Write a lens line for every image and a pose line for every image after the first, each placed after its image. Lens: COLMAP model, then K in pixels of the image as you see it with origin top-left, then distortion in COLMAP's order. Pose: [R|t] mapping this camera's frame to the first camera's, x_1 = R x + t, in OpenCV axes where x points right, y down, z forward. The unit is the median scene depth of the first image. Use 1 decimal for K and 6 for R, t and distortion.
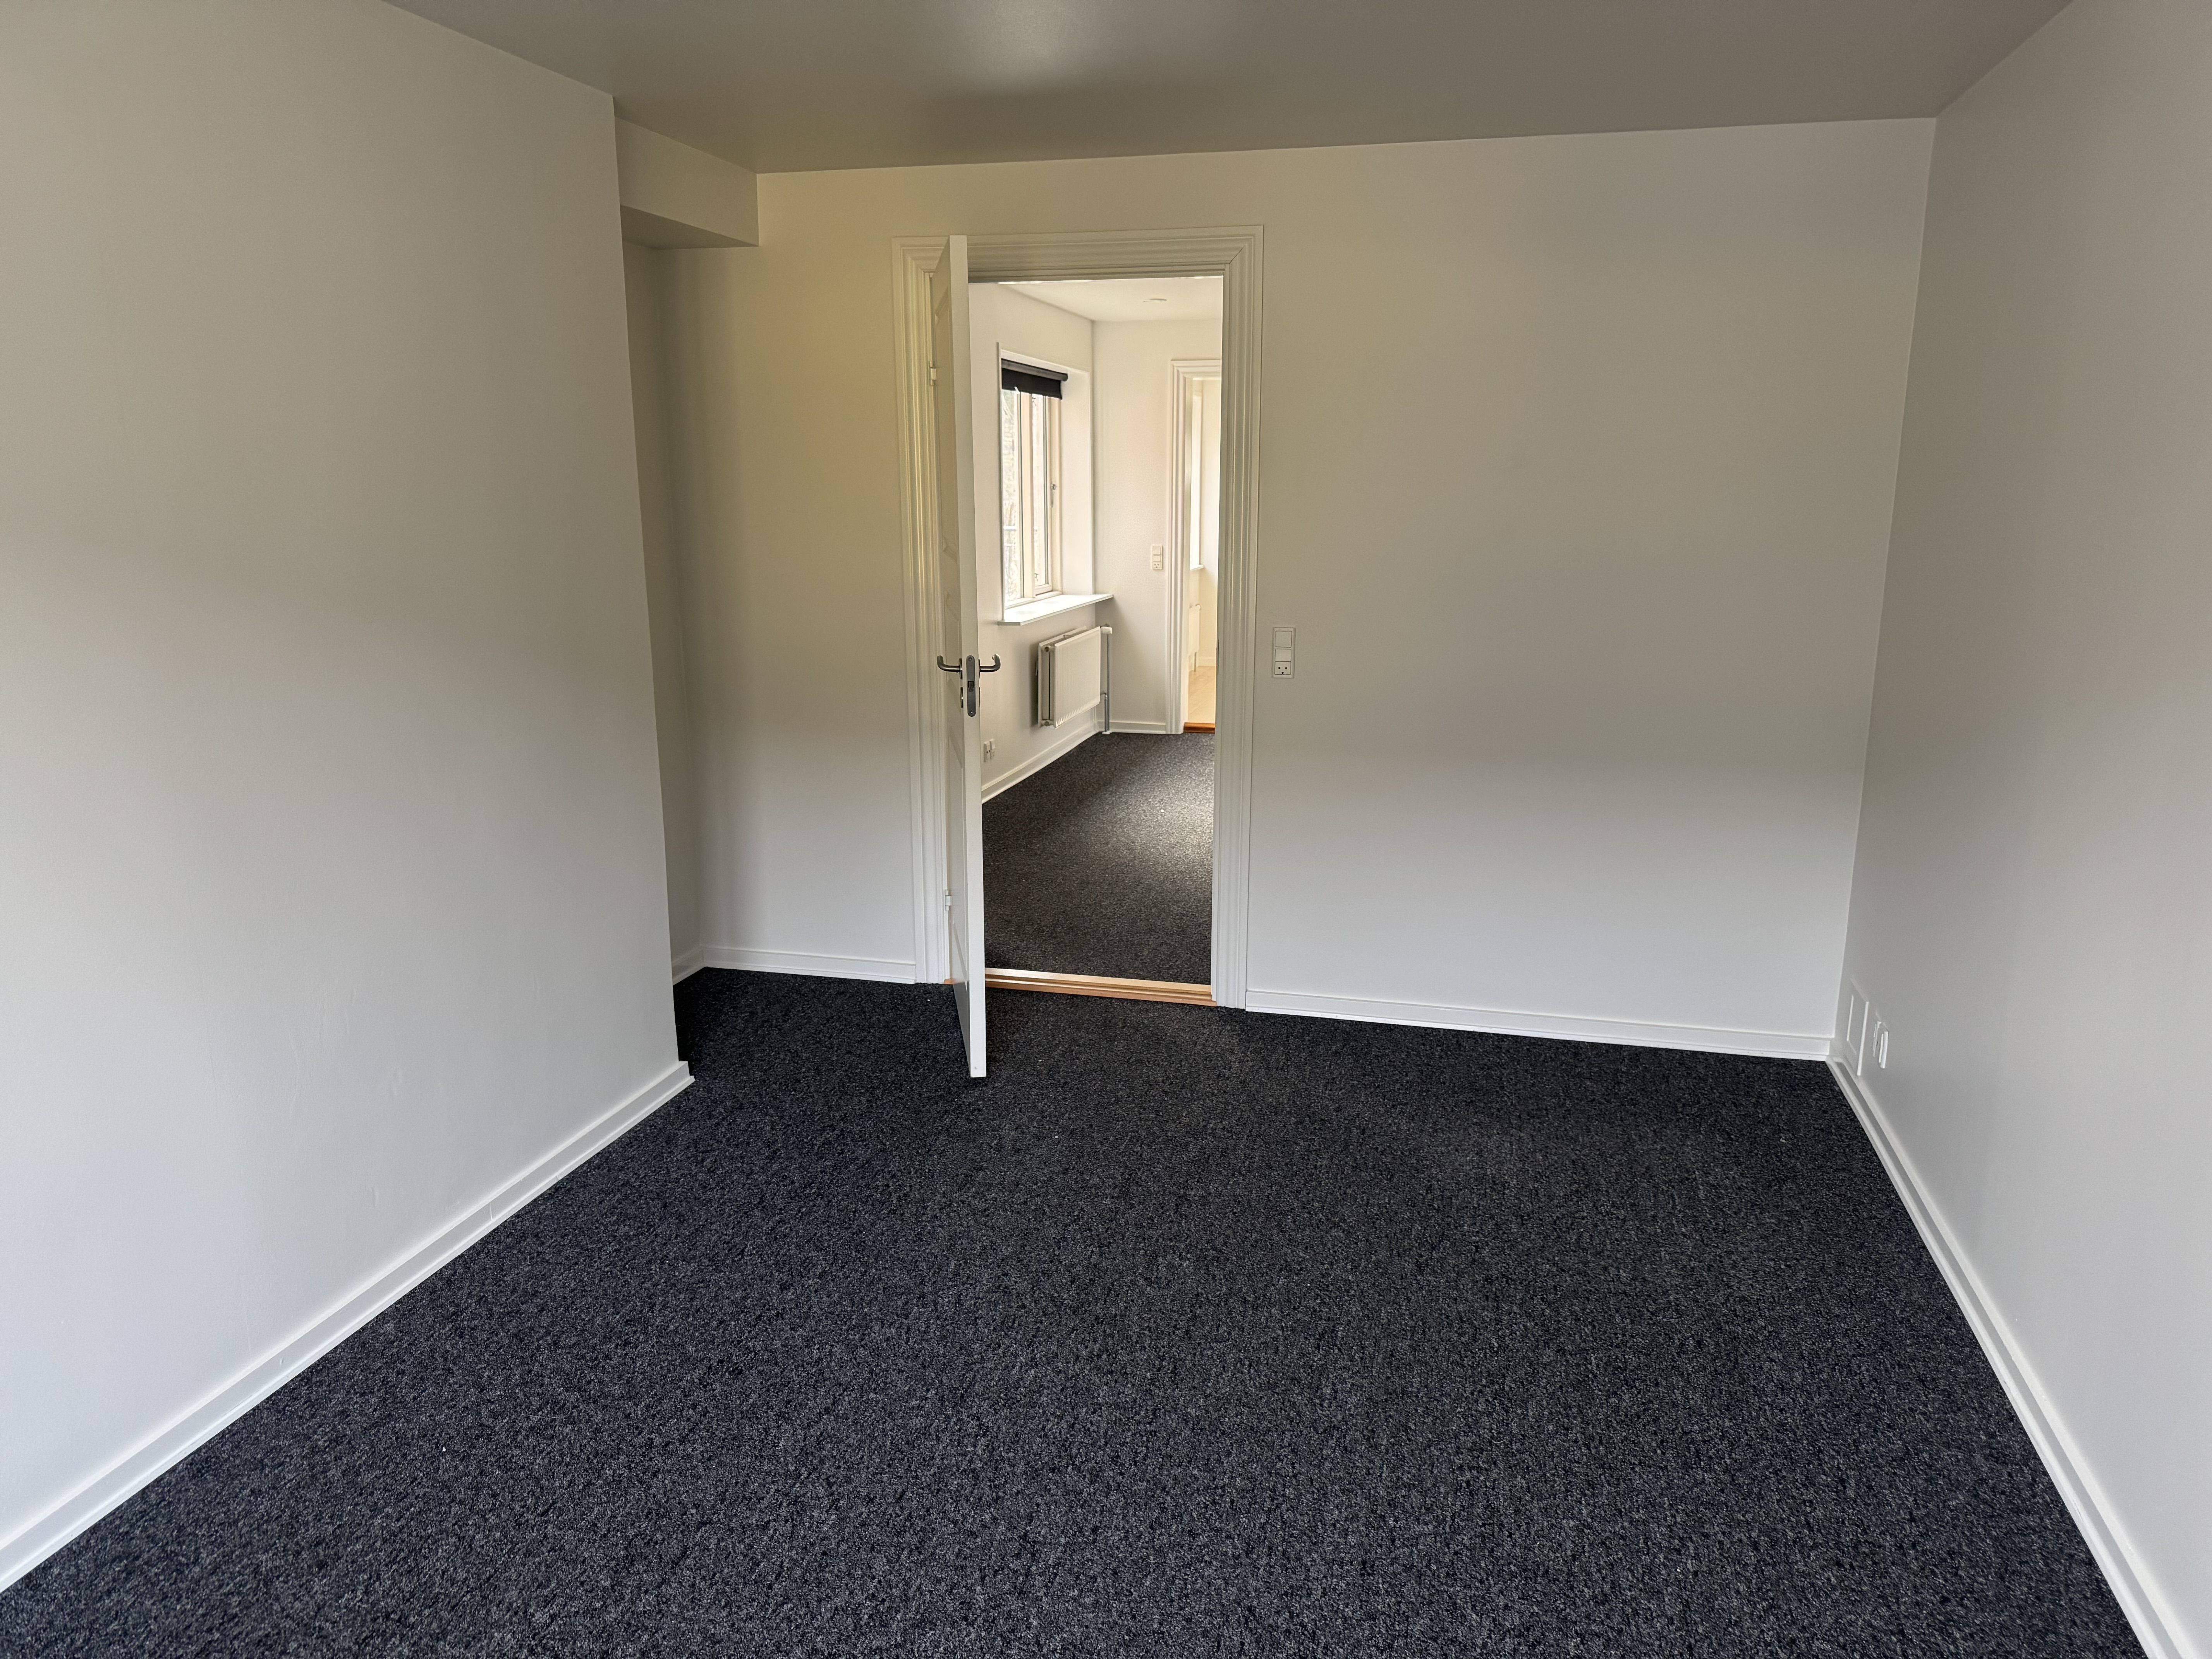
lens RADIAL K [[1533.7, 0, 1100.9], [0, 1533.7, 834.0], [0, 0, 1]] dist [0.030711, -0.000765]
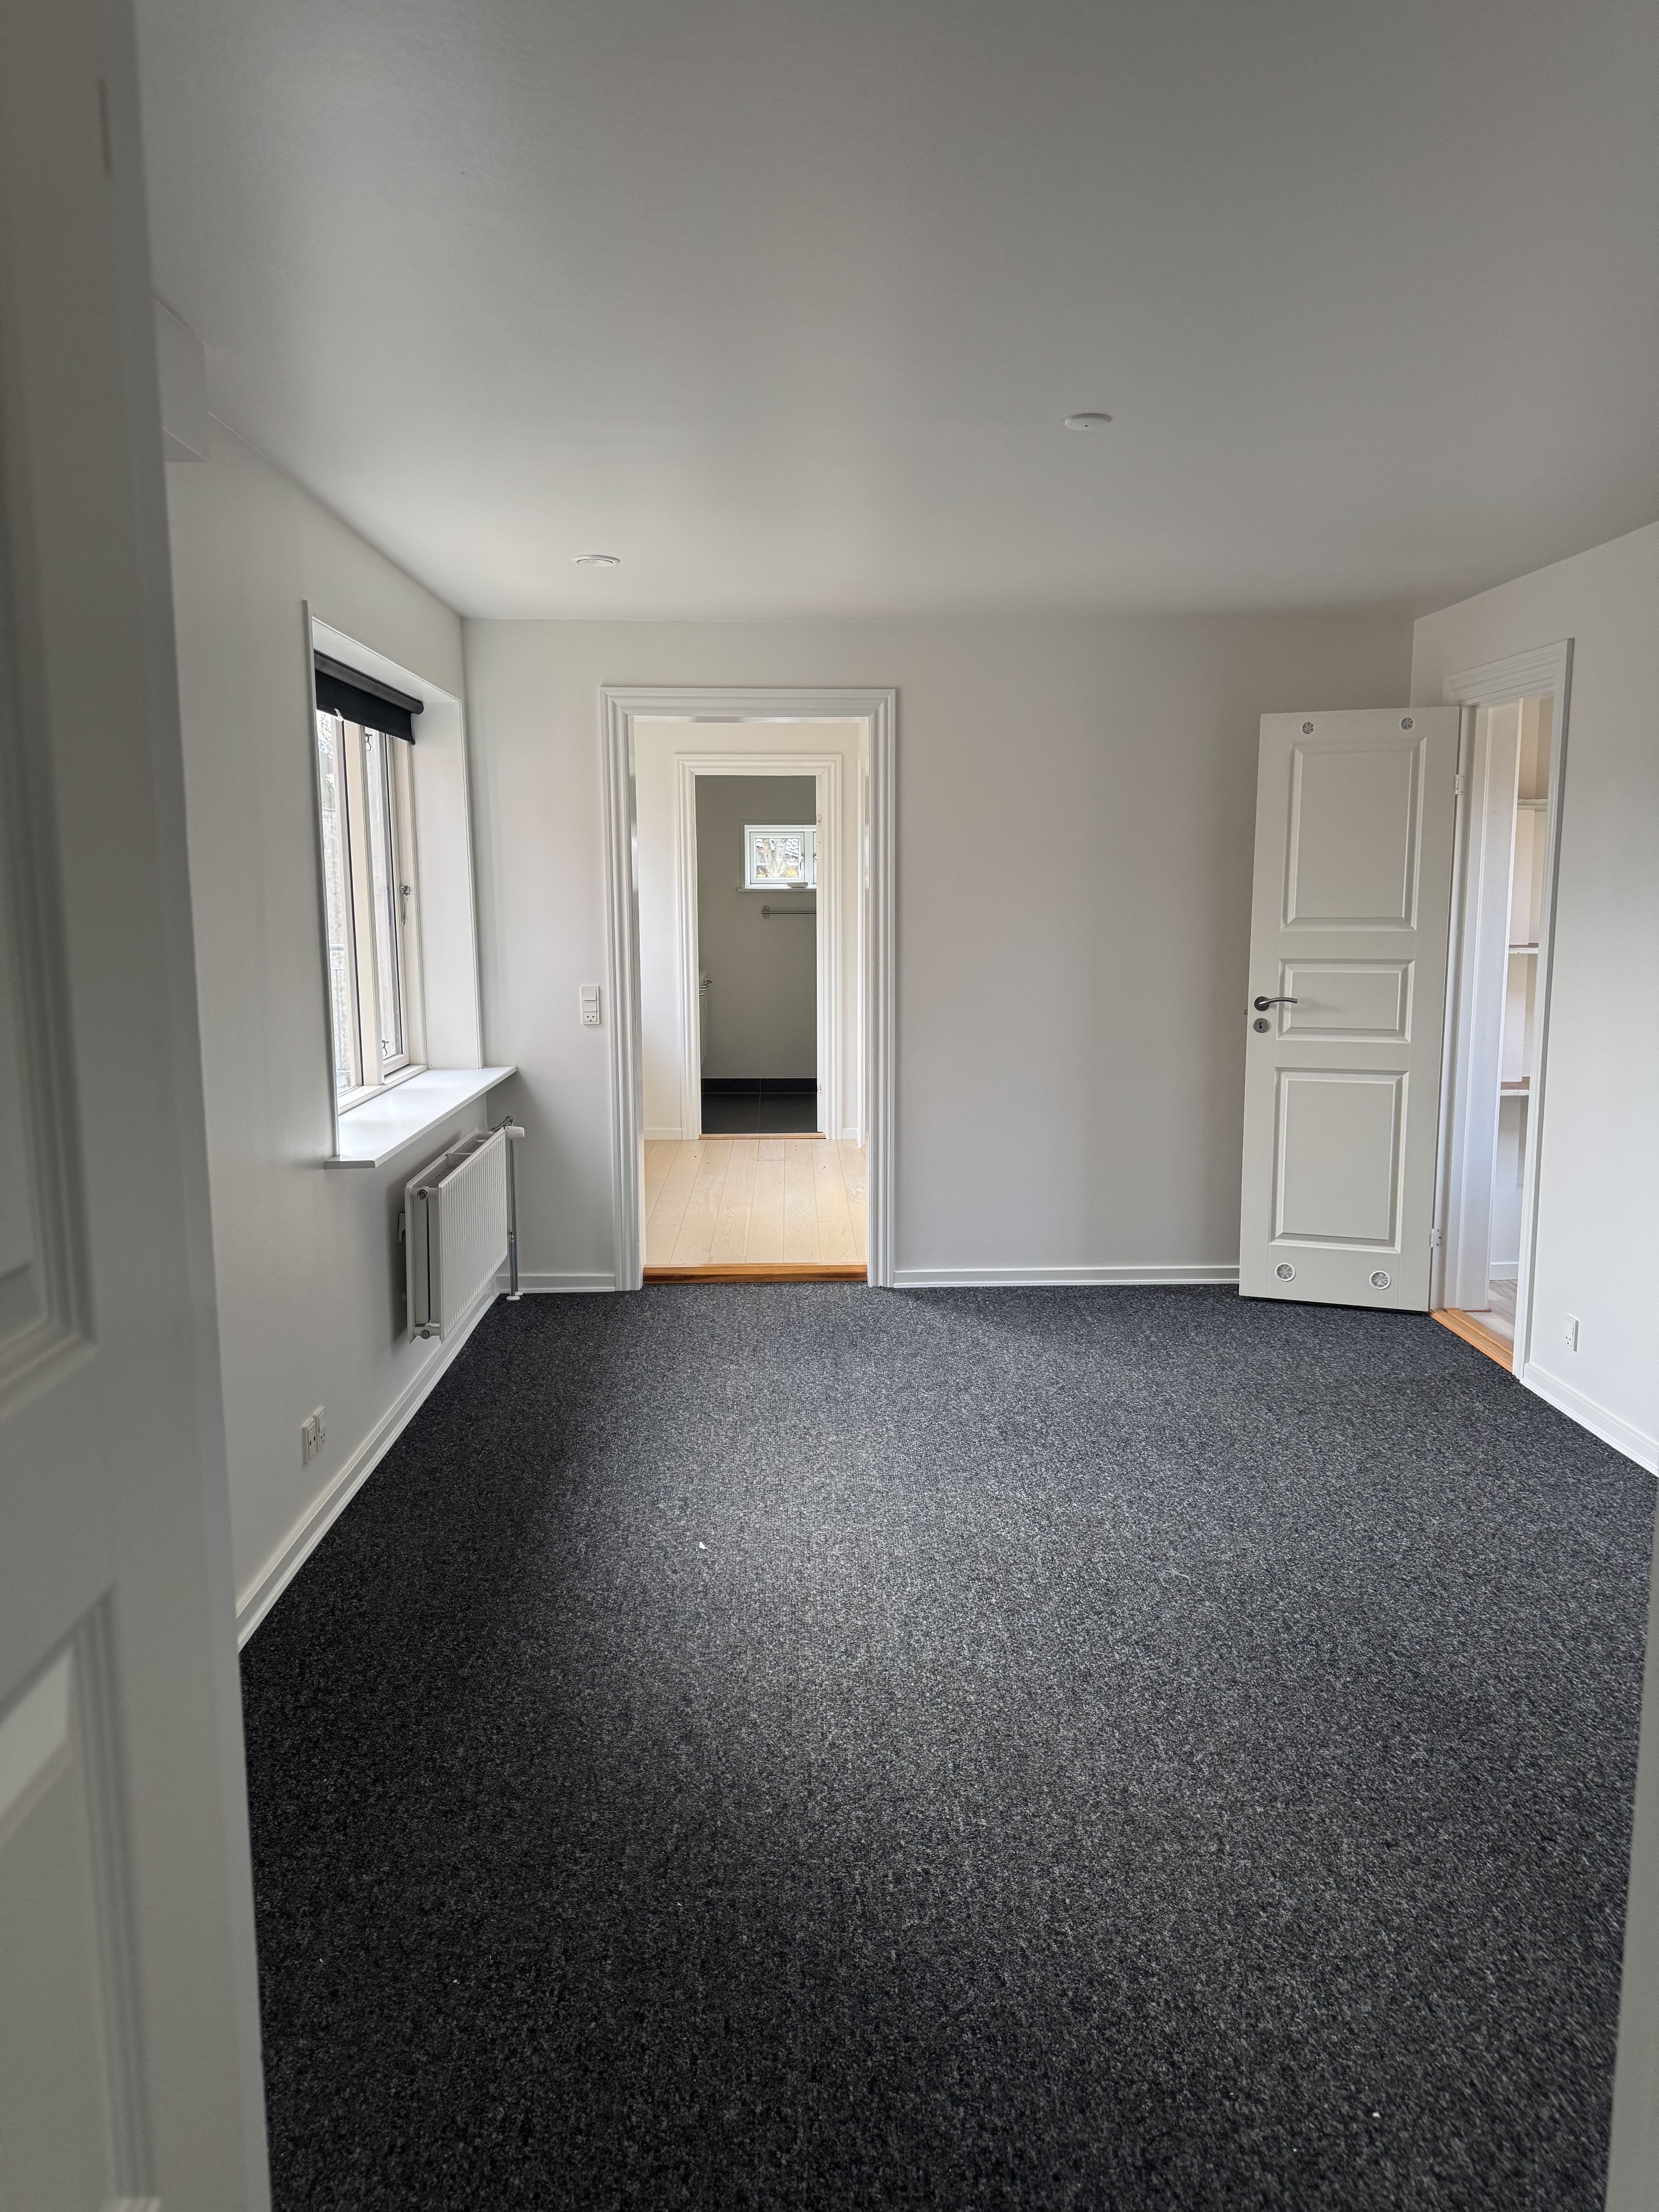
lens RADIAL K [[1533.7, 0, 888.4], [0, 1533.7, 1093.6], [0, 0, 1]] dist [0.030711, -0.000765]
pose [[0.952675, -0.042148, 0.301053, -0.035620], [0.068002, 0.994793, -0.075916, -0.092707], [-0.296286, 0.092796, 0.950581, 0.398583]]
